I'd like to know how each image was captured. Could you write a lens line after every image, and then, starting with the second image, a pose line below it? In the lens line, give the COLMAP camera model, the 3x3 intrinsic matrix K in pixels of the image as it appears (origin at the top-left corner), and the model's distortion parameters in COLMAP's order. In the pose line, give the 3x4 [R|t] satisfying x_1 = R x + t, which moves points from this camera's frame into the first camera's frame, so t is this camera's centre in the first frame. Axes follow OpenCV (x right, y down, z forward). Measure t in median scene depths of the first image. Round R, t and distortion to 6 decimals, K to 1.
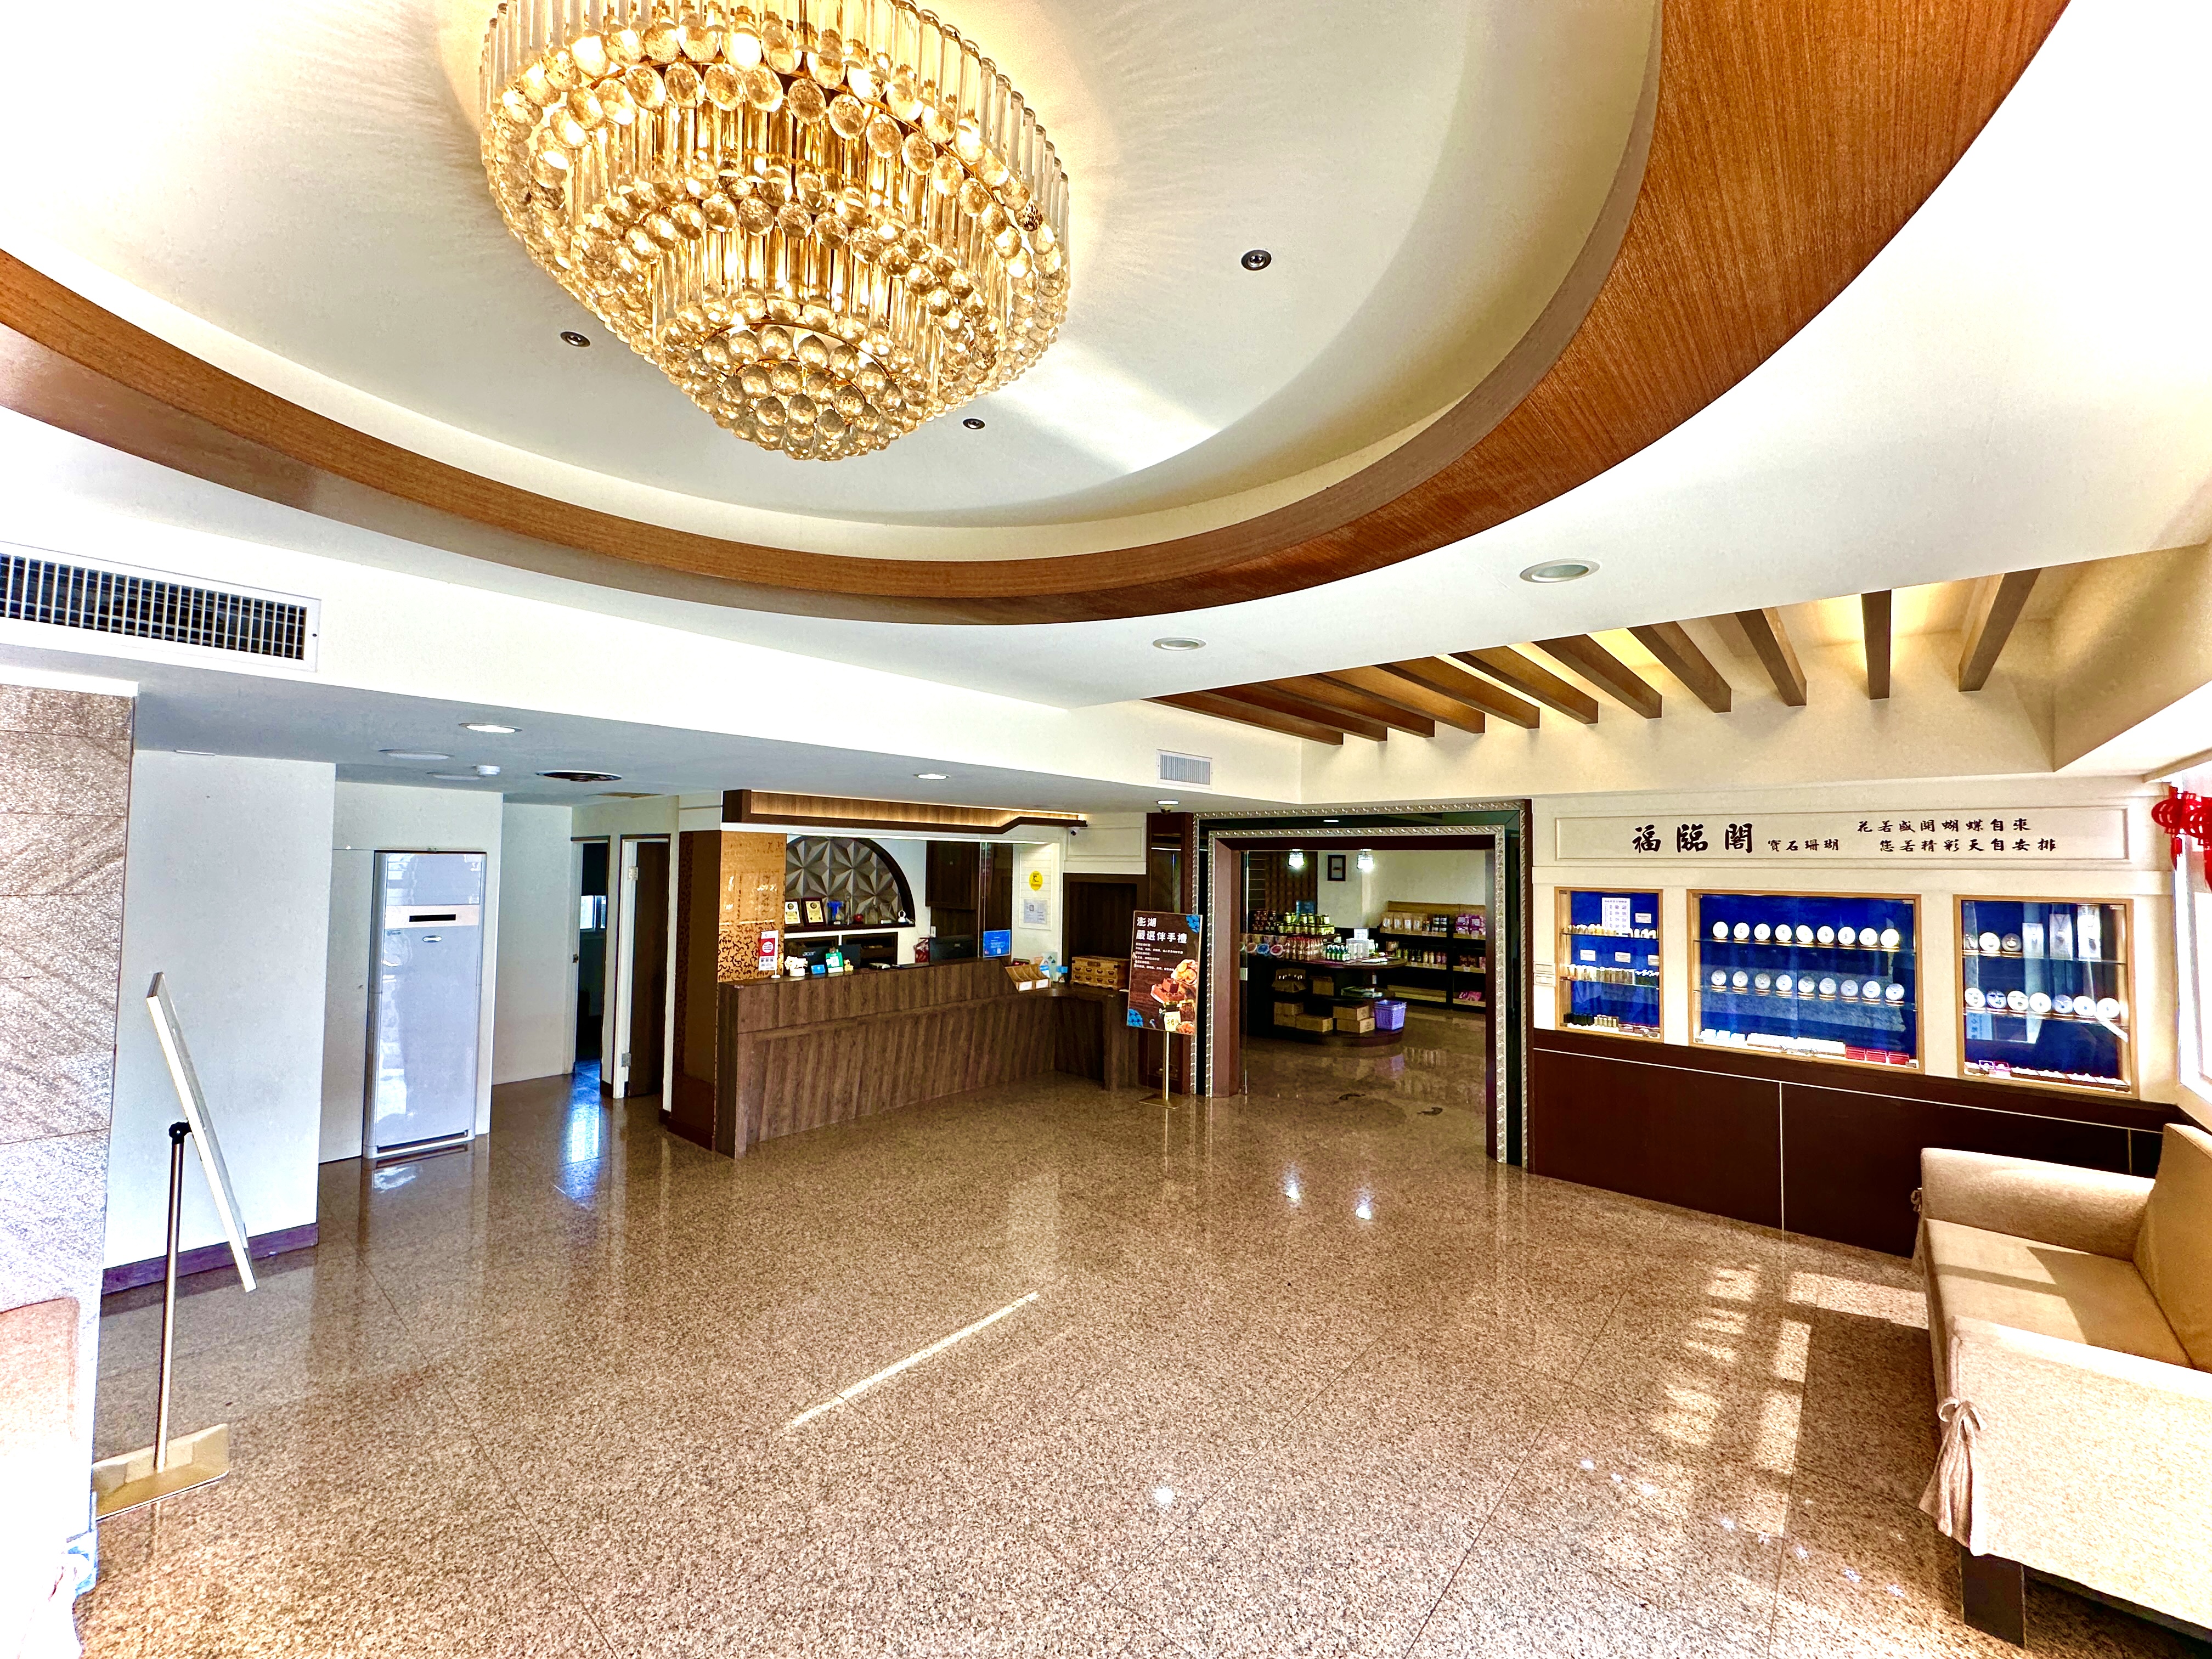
lens RADIAL K [[887.5, 0, 1098.3], [0, 887.5, 829.2], [0, 0, 1]] dist [-0.000605, -0.000044]
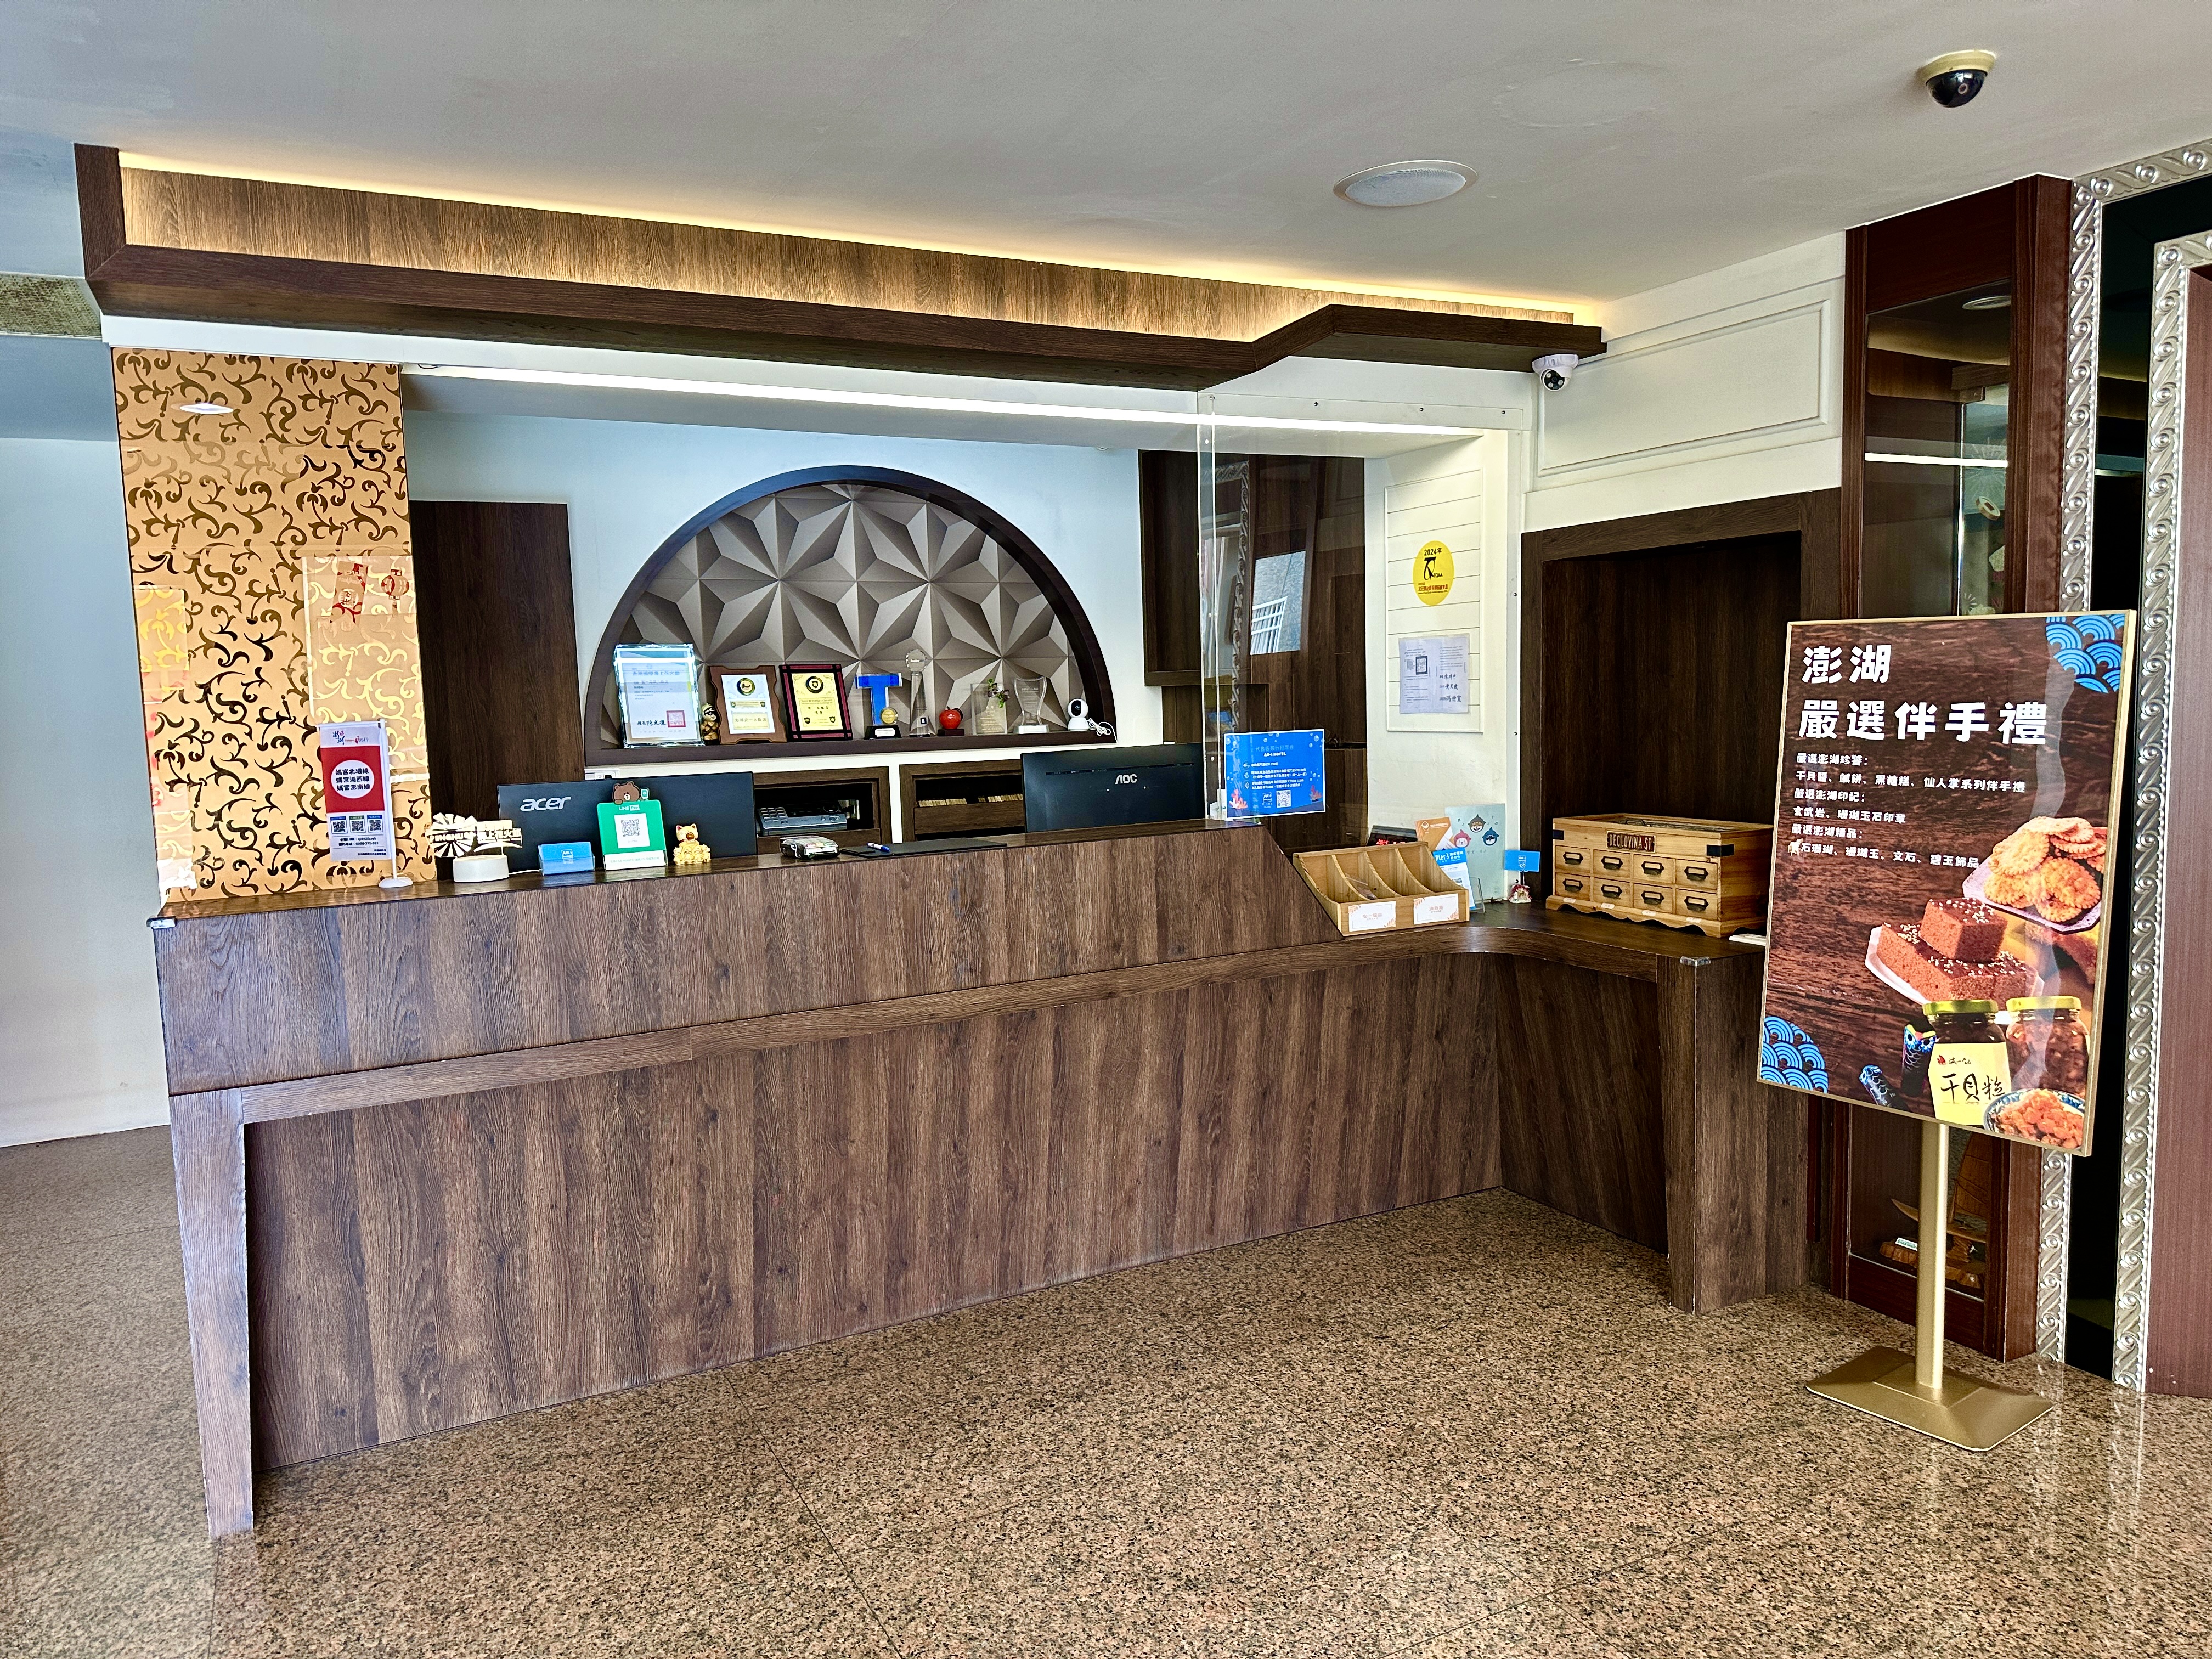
lens RADIAL K [[1552.2, 0, 1095.8], [0, 1552.2, 835.3], [0, 0, 1]] dist [0.037567, -0.021903]
pose [[0.928216, -0.004884, -0.372010, 0.022563], [0.056601, 0.990128, 0.128229, 0.082088], [0.367711, -0.140080, 0.919329, 0.516093]]
